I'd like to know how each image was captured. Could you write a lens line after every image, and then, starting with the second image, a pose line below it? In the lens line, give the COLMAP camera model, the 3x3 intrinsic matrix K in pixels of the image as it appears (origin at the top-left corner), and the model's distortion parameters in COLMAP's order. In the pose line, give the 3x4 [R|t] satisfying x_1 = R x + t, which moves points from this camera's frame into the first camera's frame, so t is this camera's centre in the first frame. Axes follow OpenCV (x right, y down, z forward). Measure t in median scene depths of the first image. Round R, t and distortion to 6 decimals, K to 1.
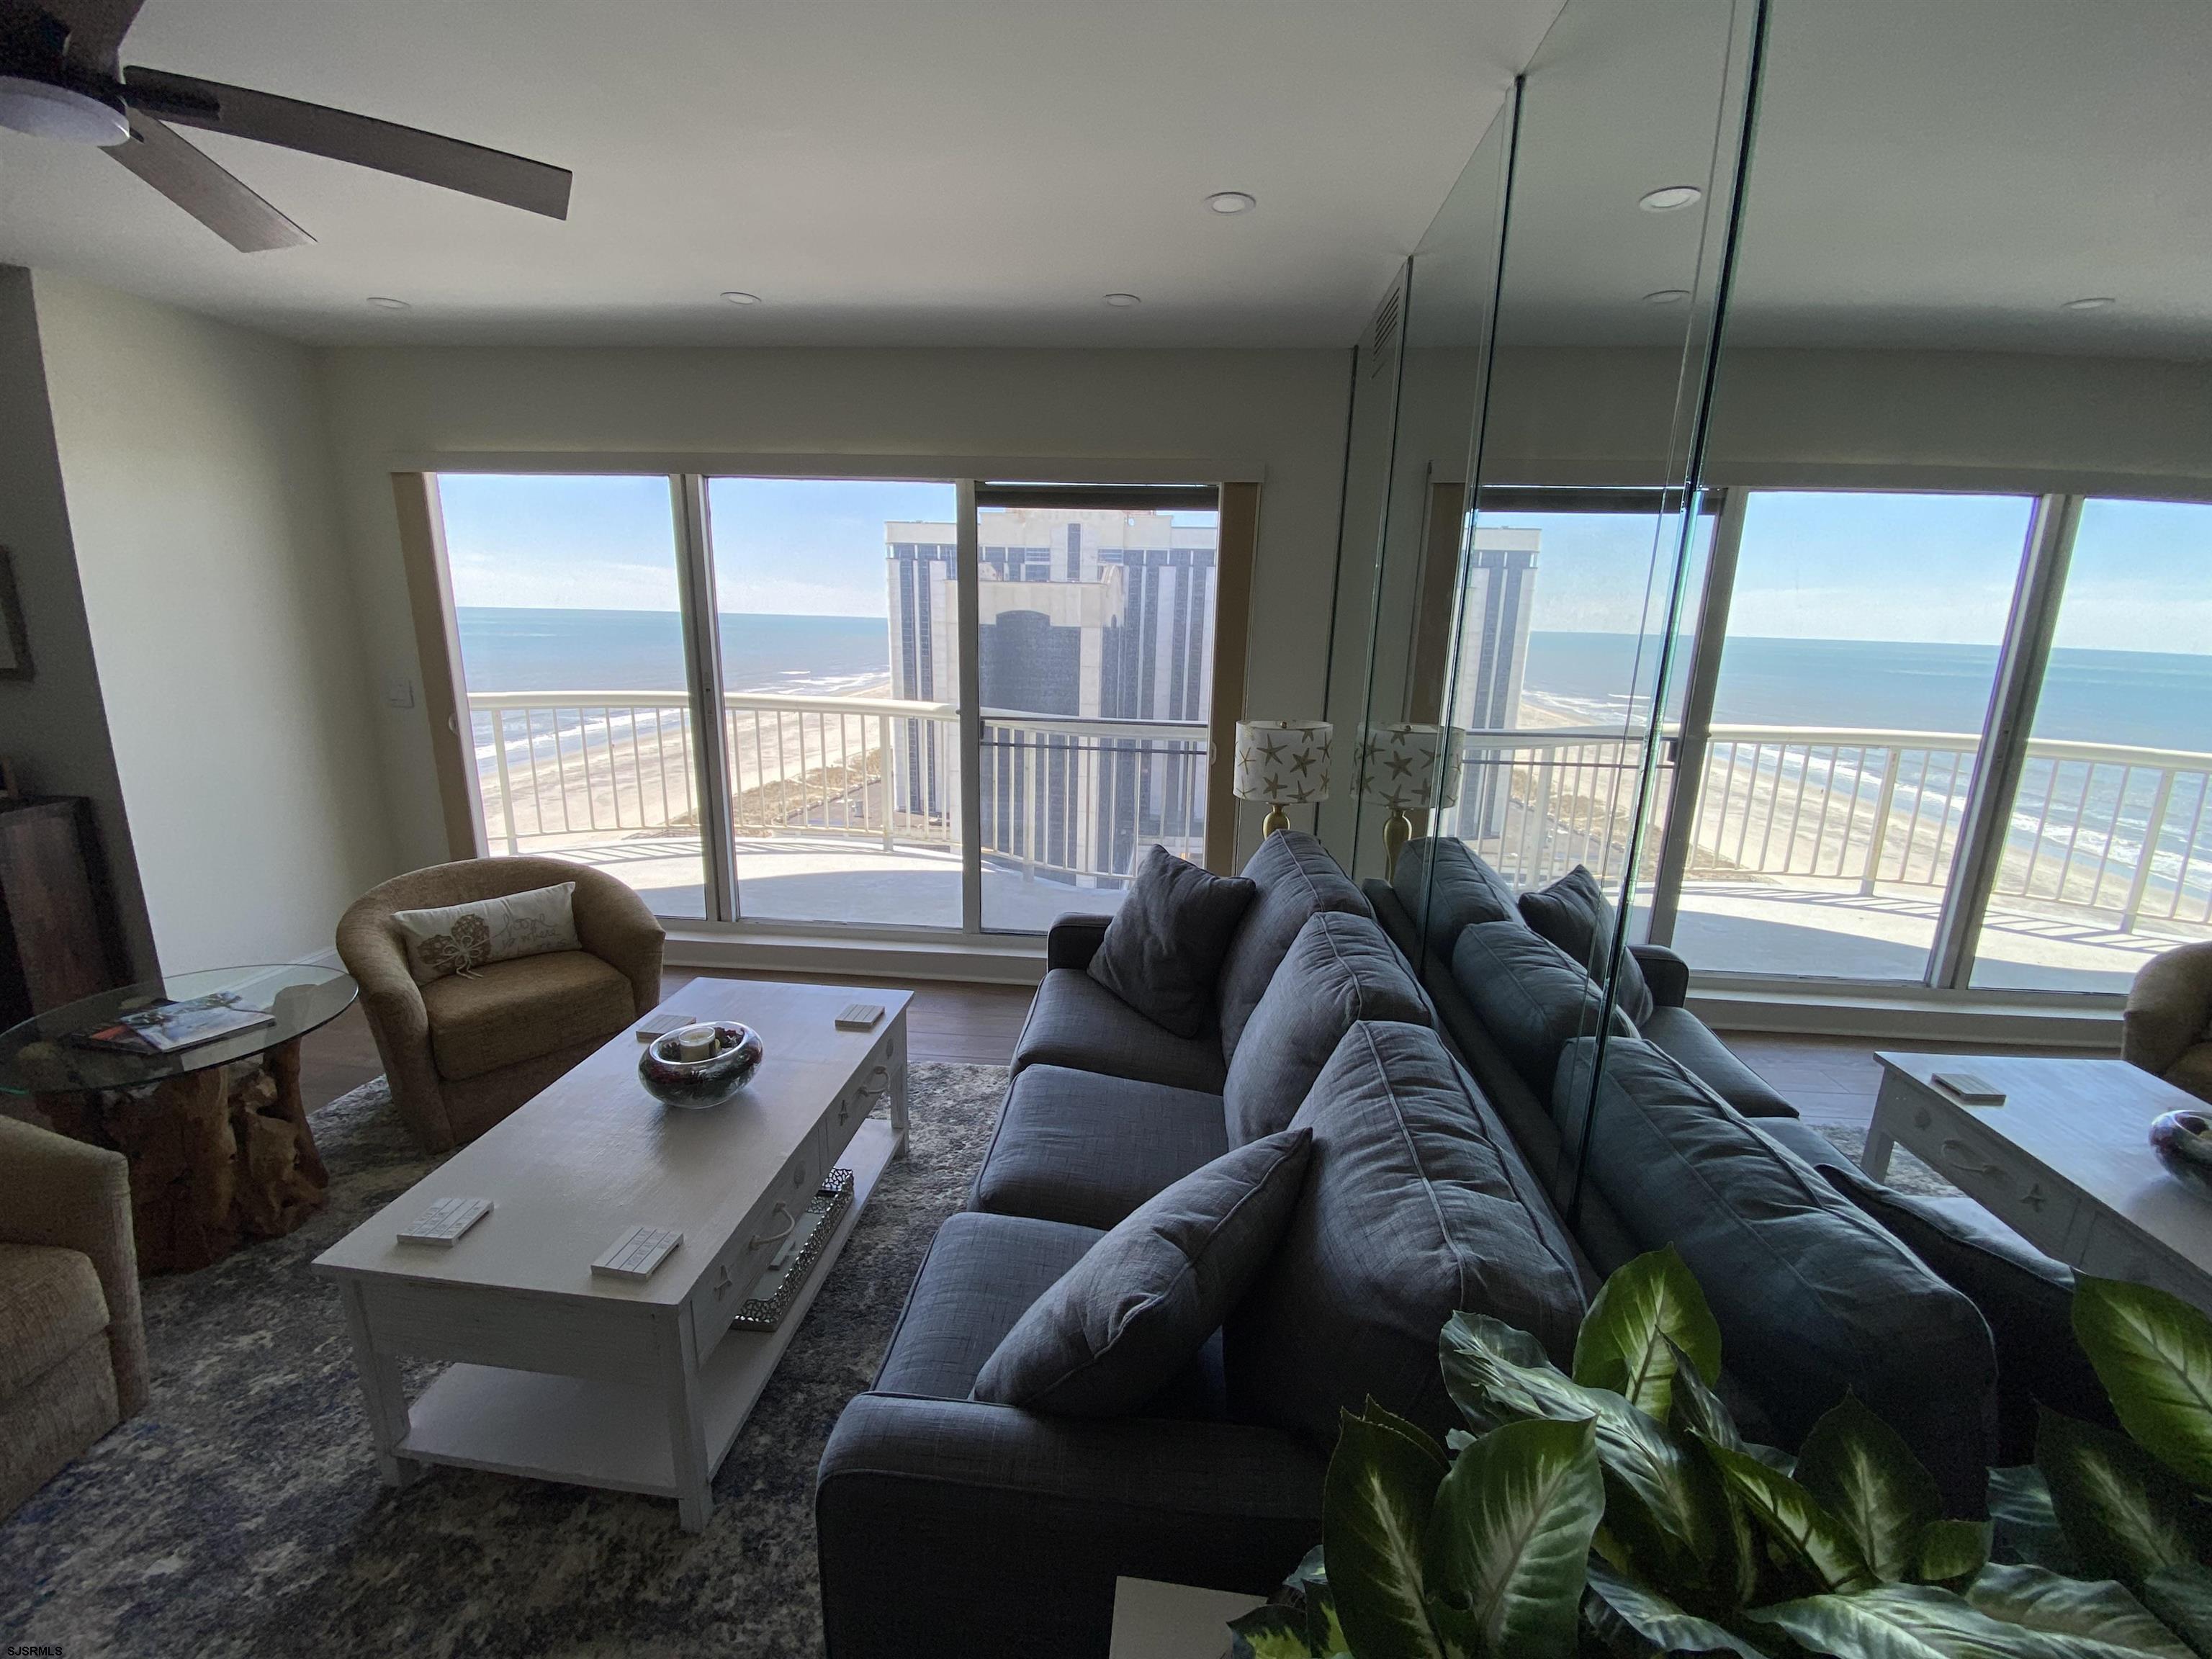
lens RADIAL K [[898.9, 0, 1111.1], [0, 898.9, 821.5], [0, 0, 1]] dist [0.020149, -0.018602]
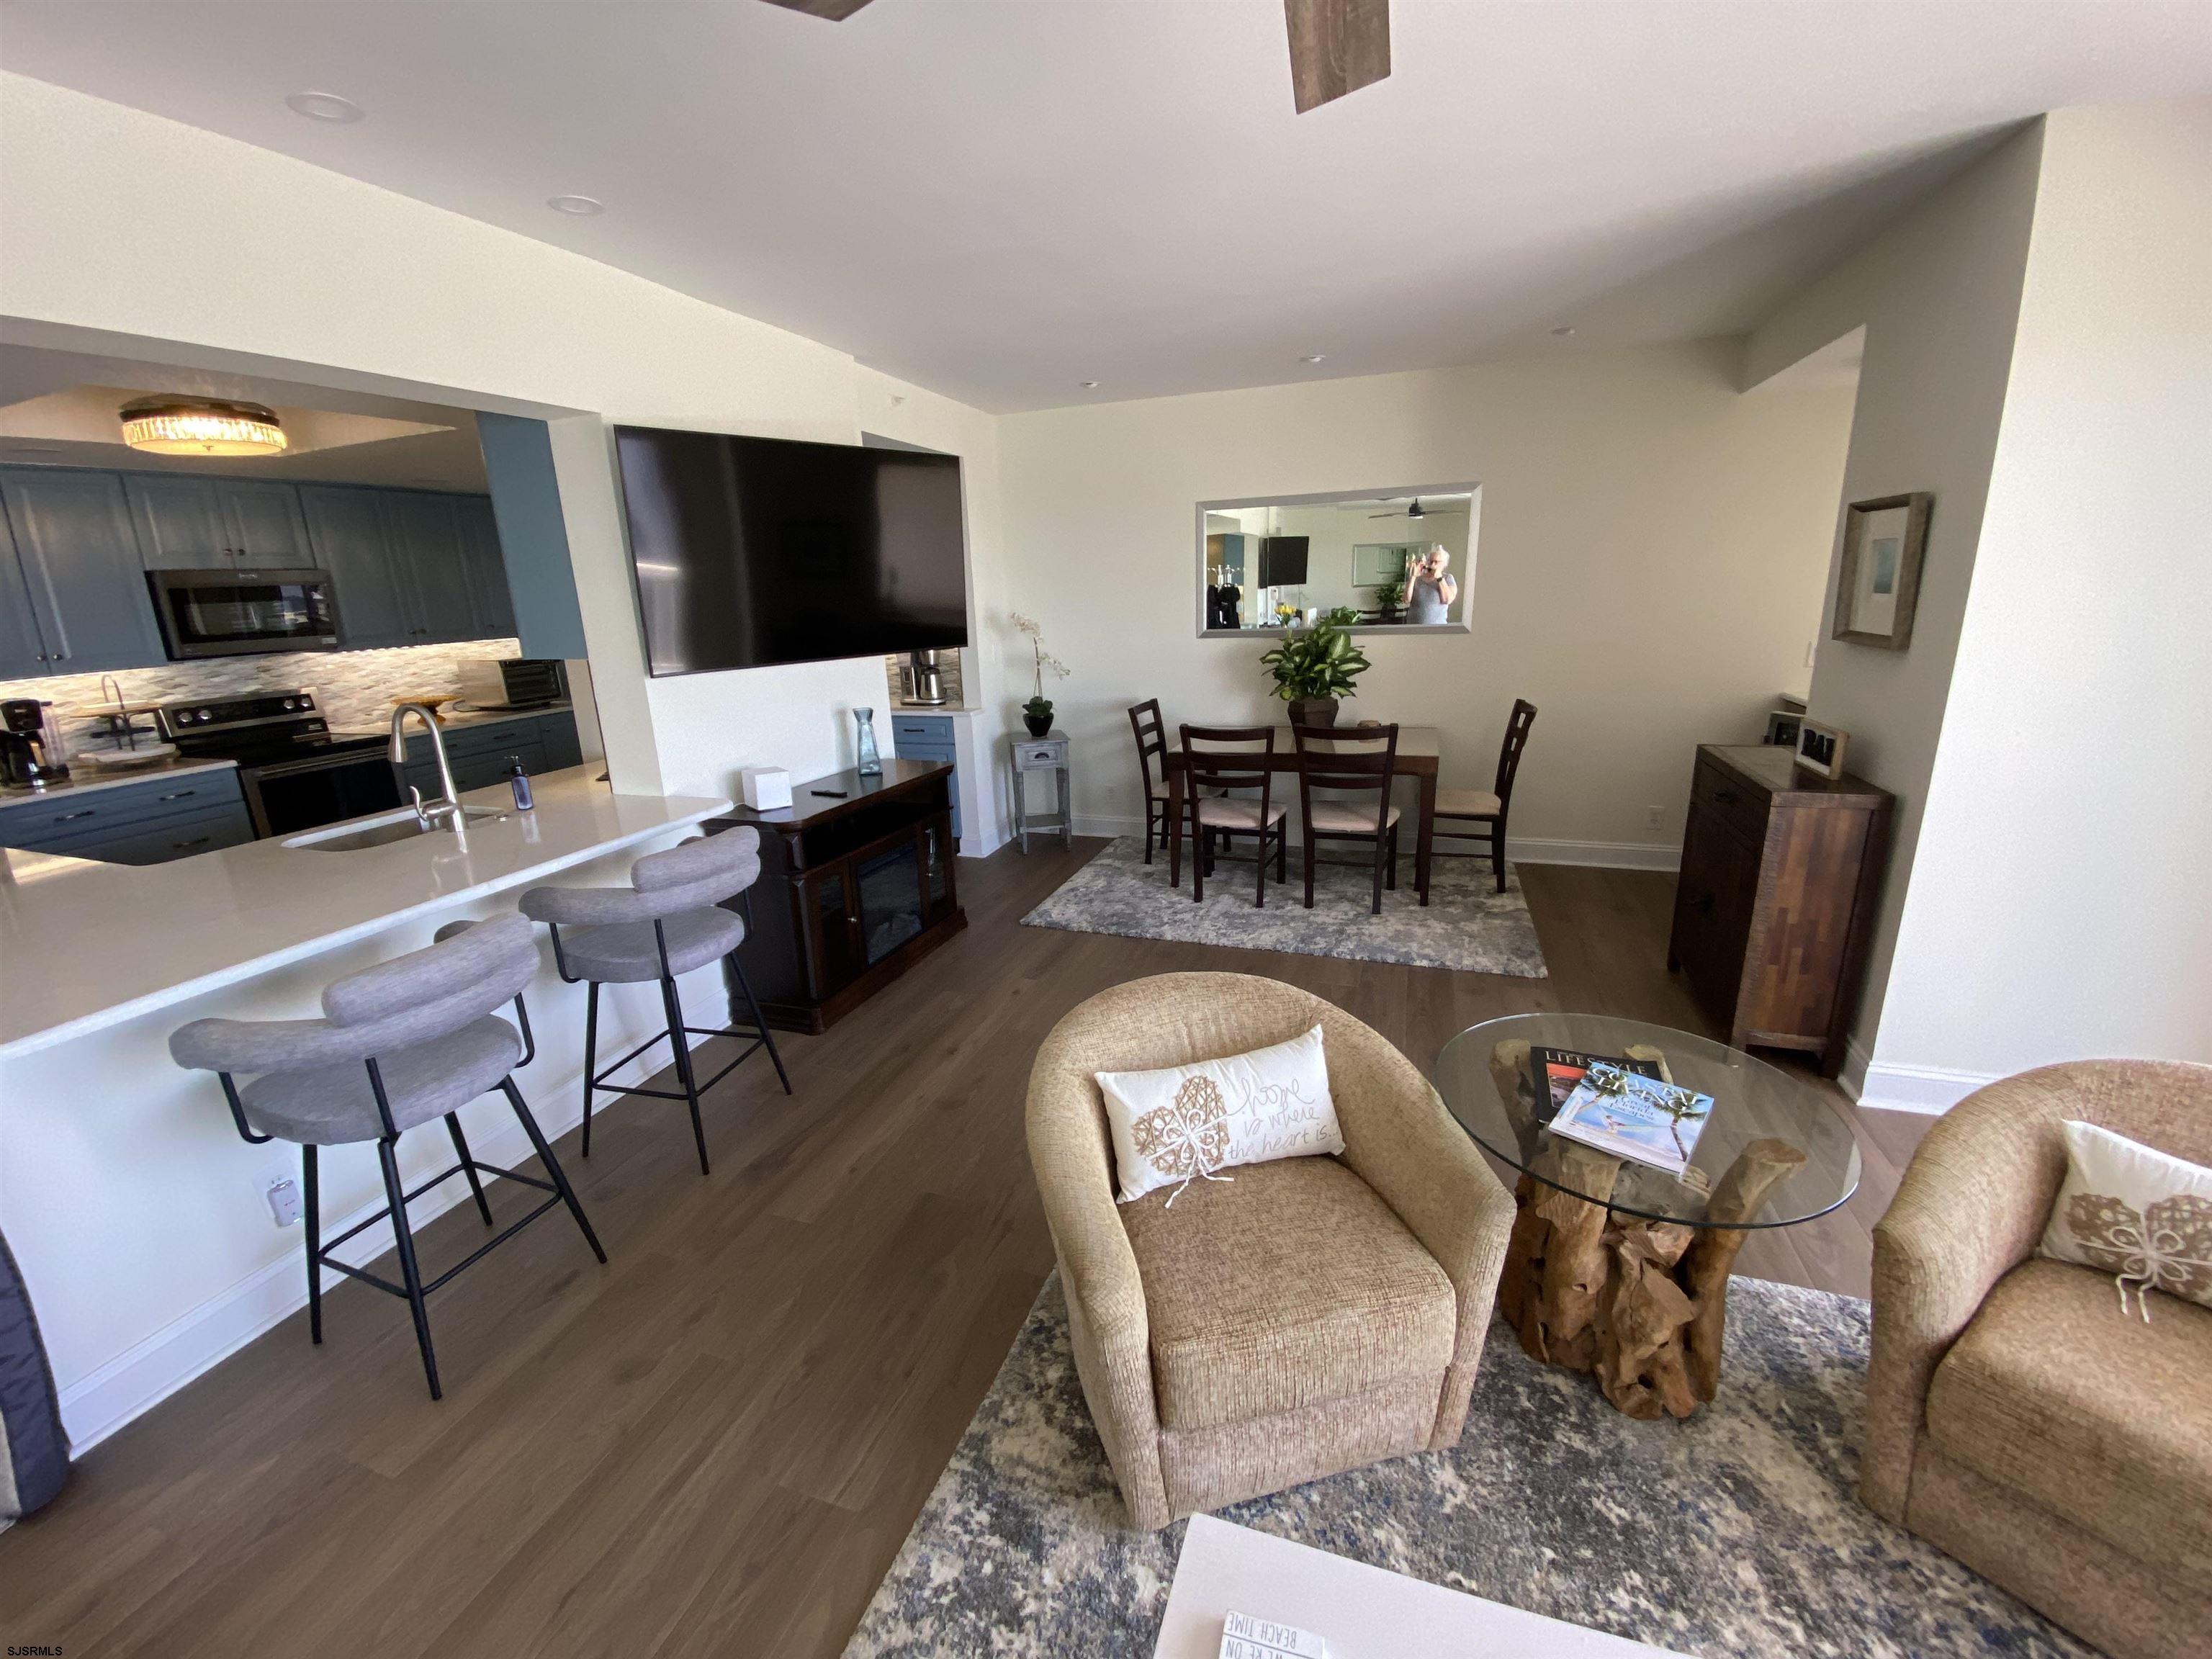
lens RADIAL K [[898.9, 0, 1111.1], [0, 898.9, 821.5], [0, 0, 1]] dist [0.020149, -0.018602]
pose [[-0.247239, 0.244074, -0.937710, -0.171884], [-0.184672, 0.938146, 0.292878, -0.124089], [0.951194, 0.245580, -0.186873, 0.491004]]
